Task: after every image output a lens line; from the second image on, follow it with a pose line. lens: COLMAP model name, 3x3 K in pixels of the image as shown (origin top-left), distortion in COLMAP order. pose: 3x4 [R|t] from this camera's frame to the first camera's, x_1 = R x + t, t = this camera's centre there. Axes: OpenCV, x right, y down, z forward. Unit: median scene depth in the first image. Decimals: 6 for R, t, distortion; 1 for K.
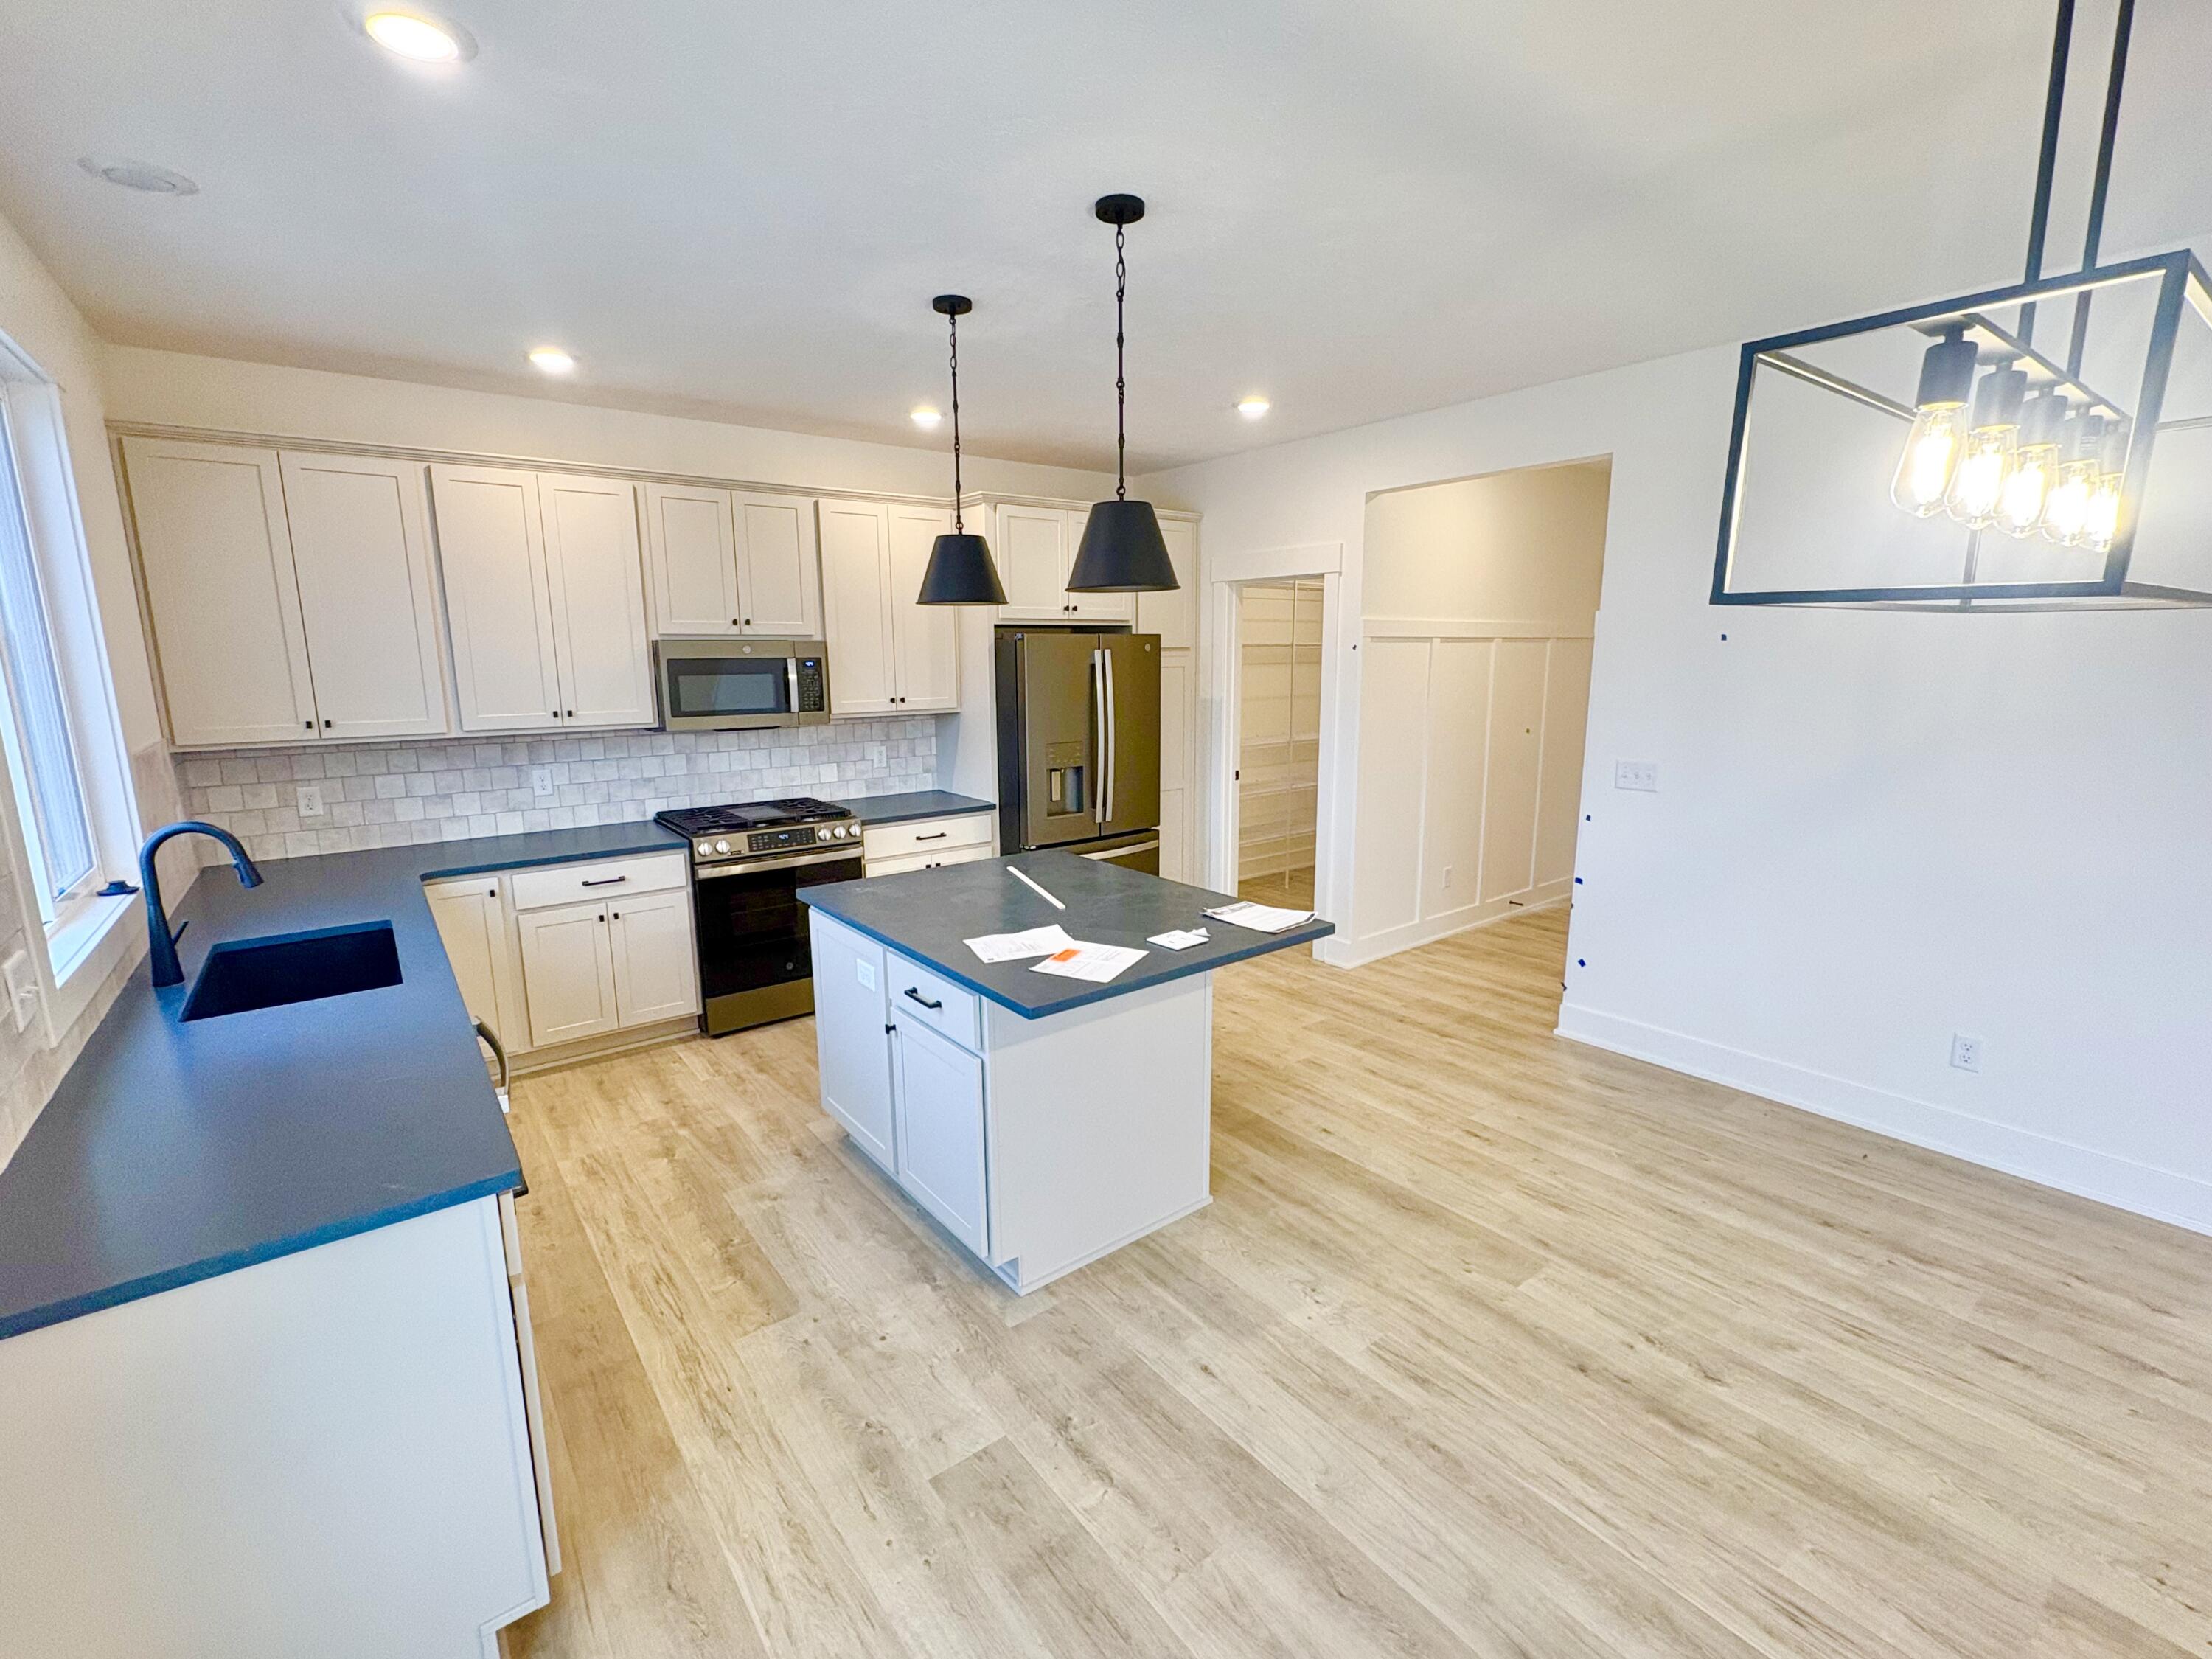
lens RADIAL K [[968.2, 0, 1103.4], [0, 968.2, 825.7], [0, 0, 1]] dist [0.002829, 0.000517]
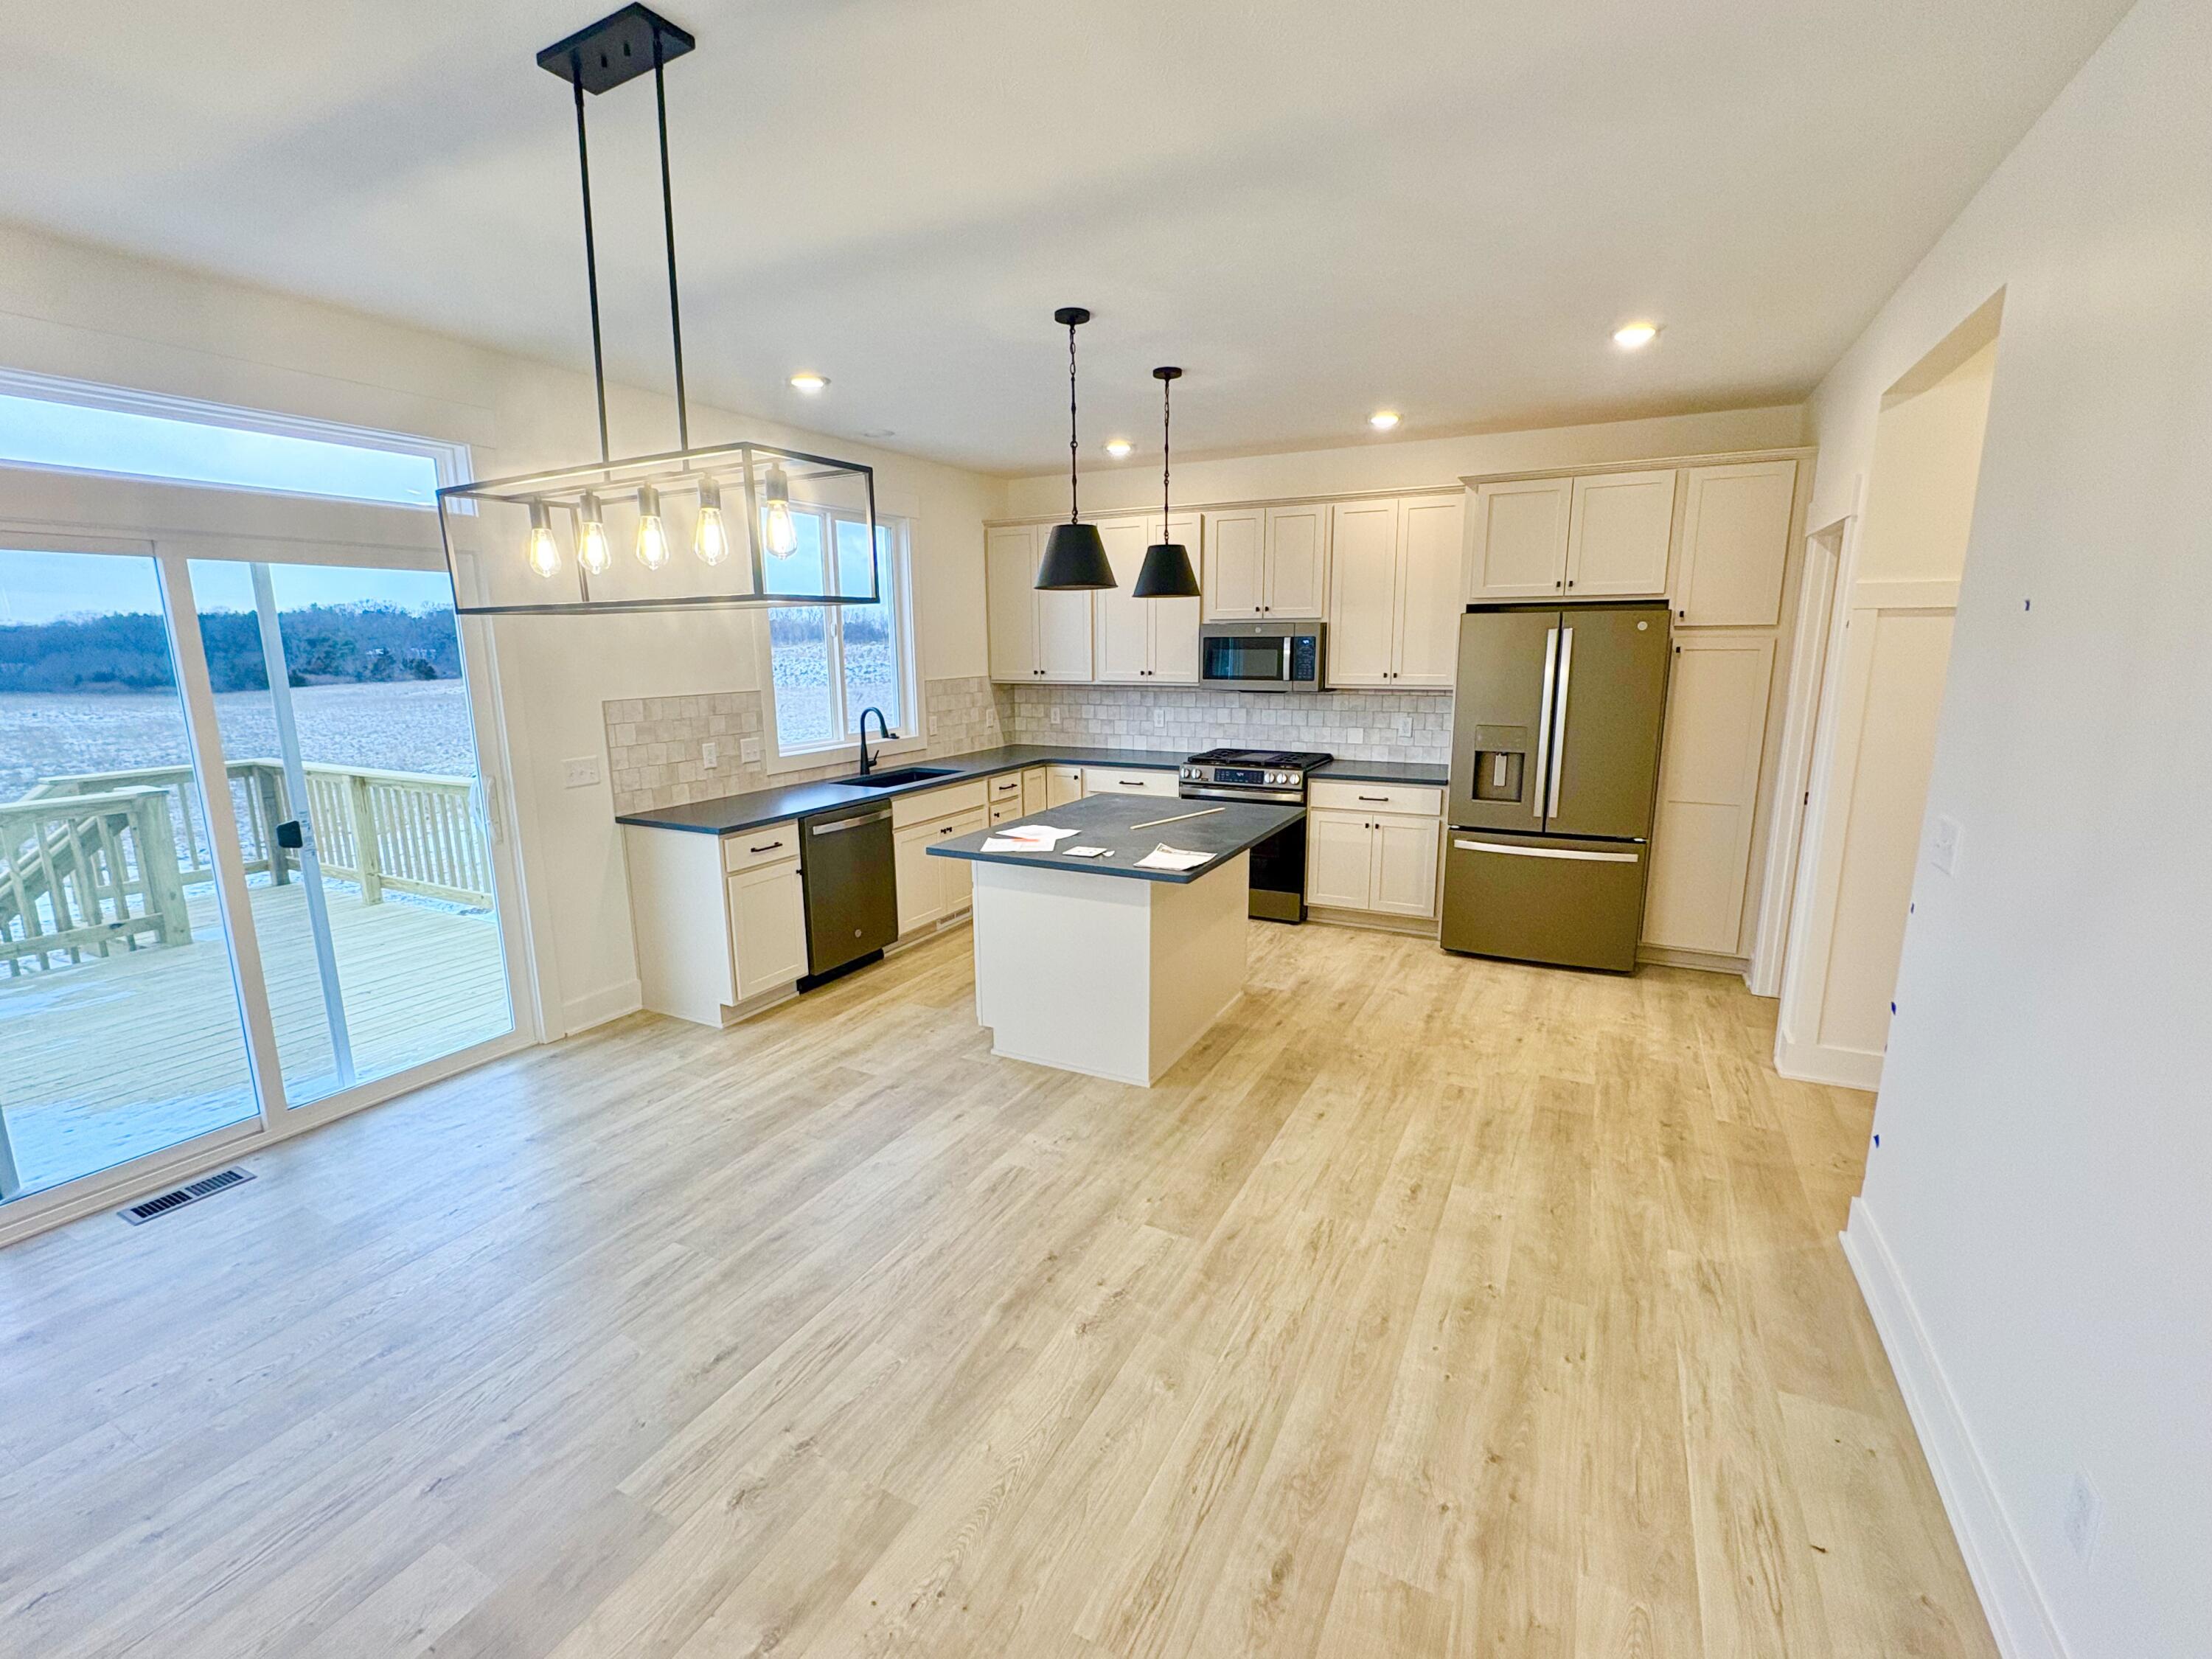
lens RADIAL K [[968.2, 0, 1099.5], [0, 968.2, 830.5], [0, 0, 1]] dist [0.002829, 0.000517]
pose [[0.420574, 0.180694, -0.889082, 0.939143], [-0.156253, 0.979749, 0.125207, -0.059569], [0.893702, 0.086263, 0.440291, 0.322621]]
